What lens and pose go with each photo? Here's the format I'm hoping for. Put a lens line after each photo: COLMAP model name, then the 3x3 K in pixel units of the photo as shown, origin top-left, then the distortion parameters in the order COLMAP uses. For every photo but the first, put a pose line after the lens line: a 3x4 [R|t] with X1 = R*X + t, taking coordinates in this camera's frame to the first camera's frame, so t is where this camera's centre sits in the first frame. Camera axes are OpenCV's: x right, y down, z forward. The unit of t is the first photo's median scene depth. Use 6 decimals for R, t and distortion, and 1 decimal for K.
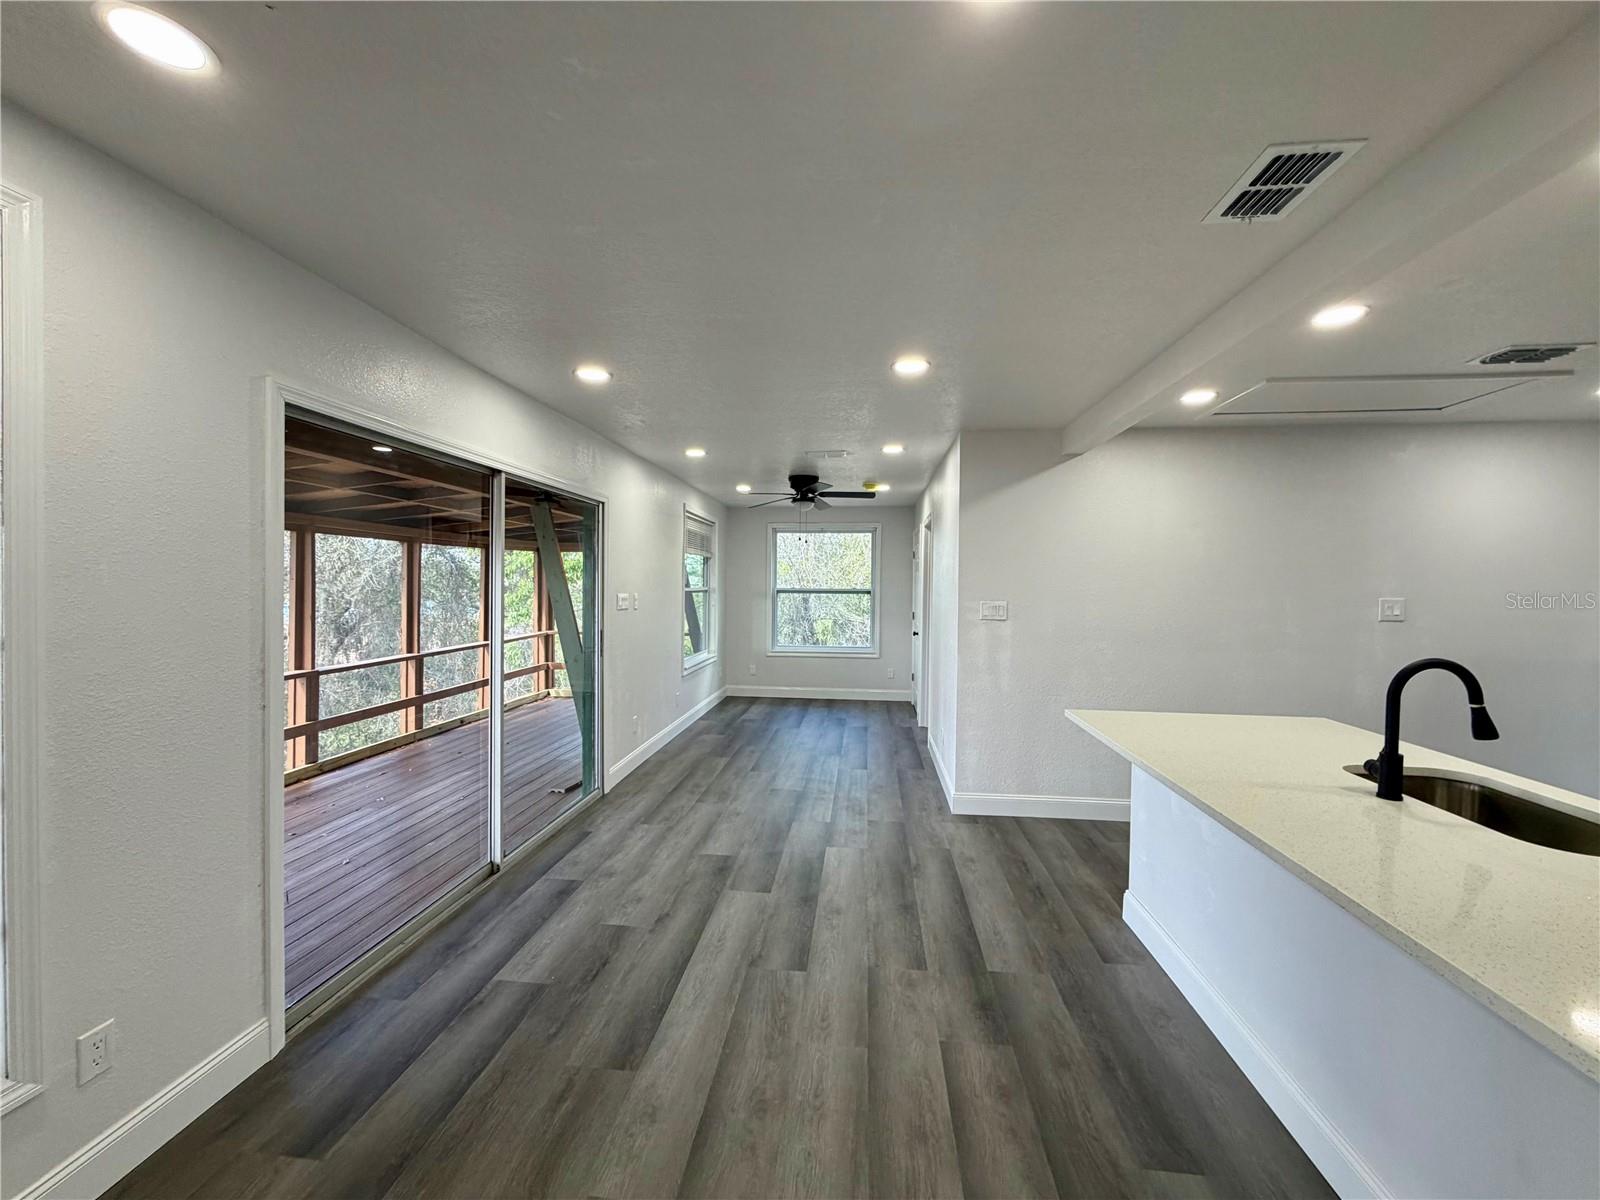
lens RADIAL K [[638.6, 0, 798.7], [0, 638.6, 602.2], [0, 0, 1]] dist [0.001859, -0.000479]
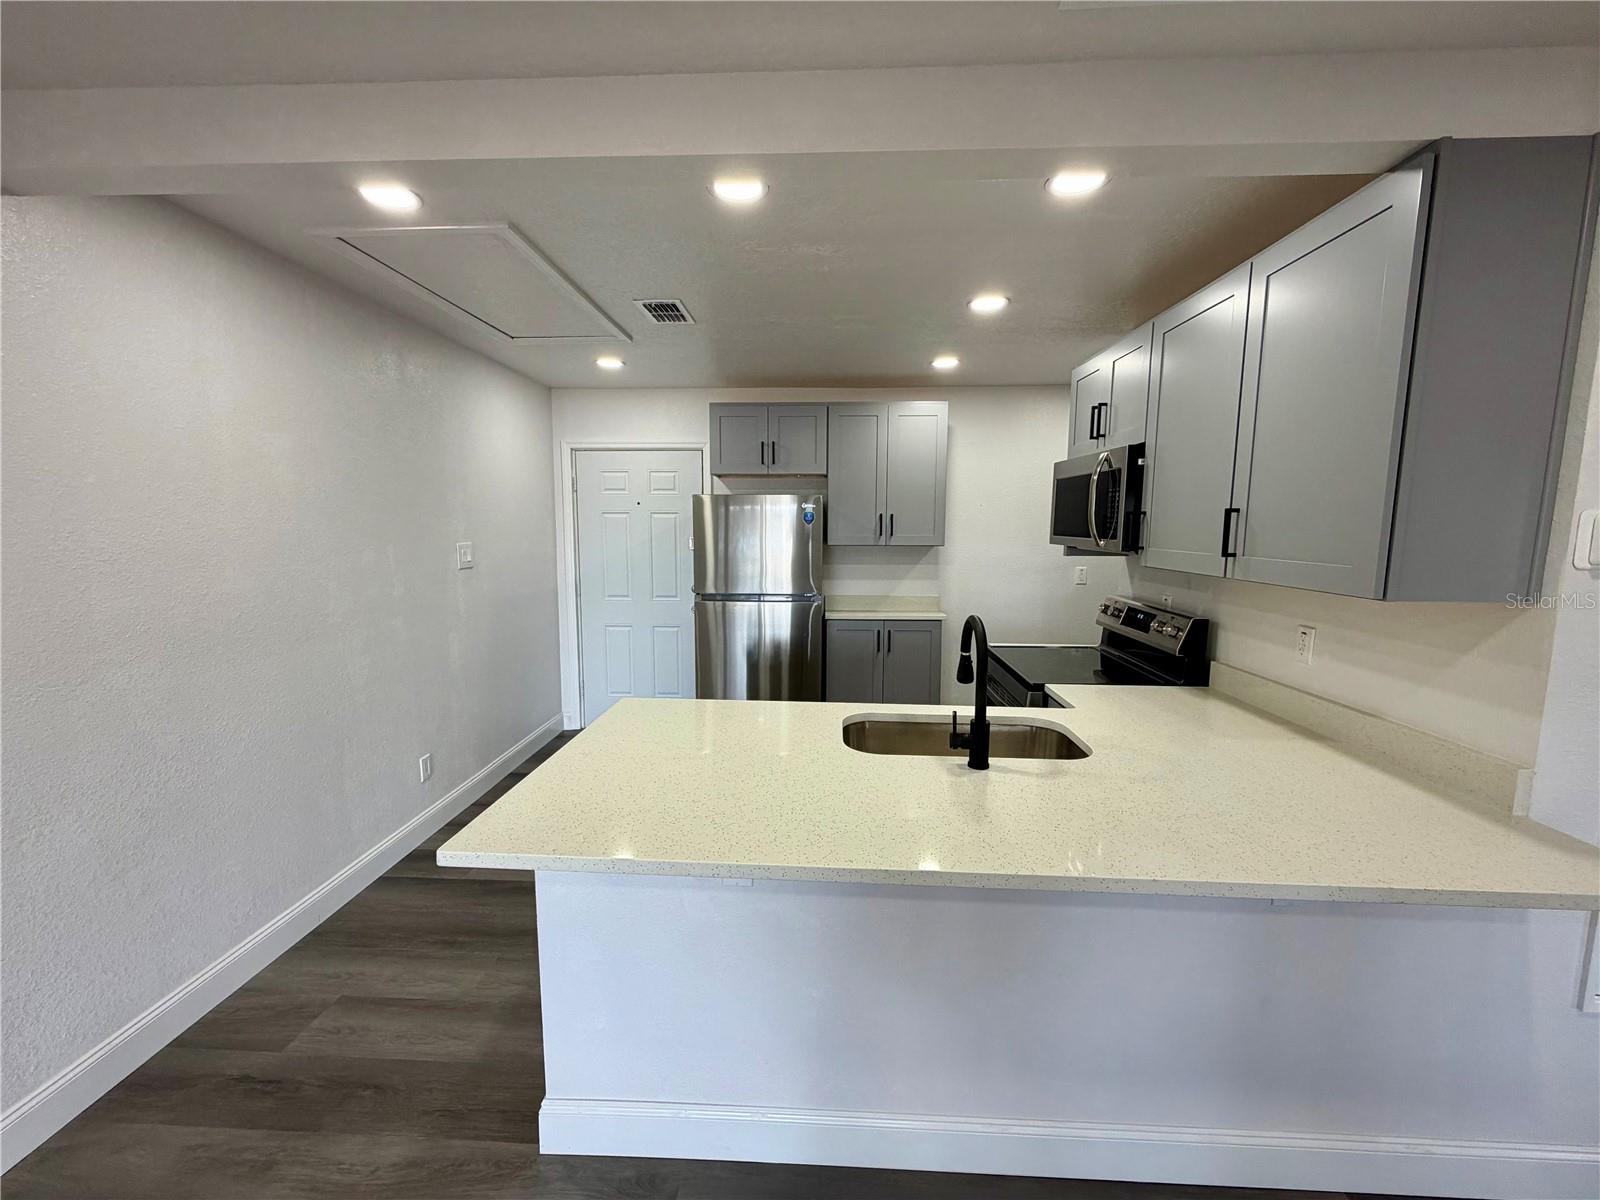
lens RADIAL K [[638.6, 0, 798.7], [0, 638.6, 602.2], [0, 0, 1]] dist [0.001859, -0.000479]
pose [[-0.059794, -0.133460, 0.989249, 0.009091], [0.022985, 0.990575, 0.135028, -0.035154], [-0.997946, 0.030812, -0.056163, 0.612777]]
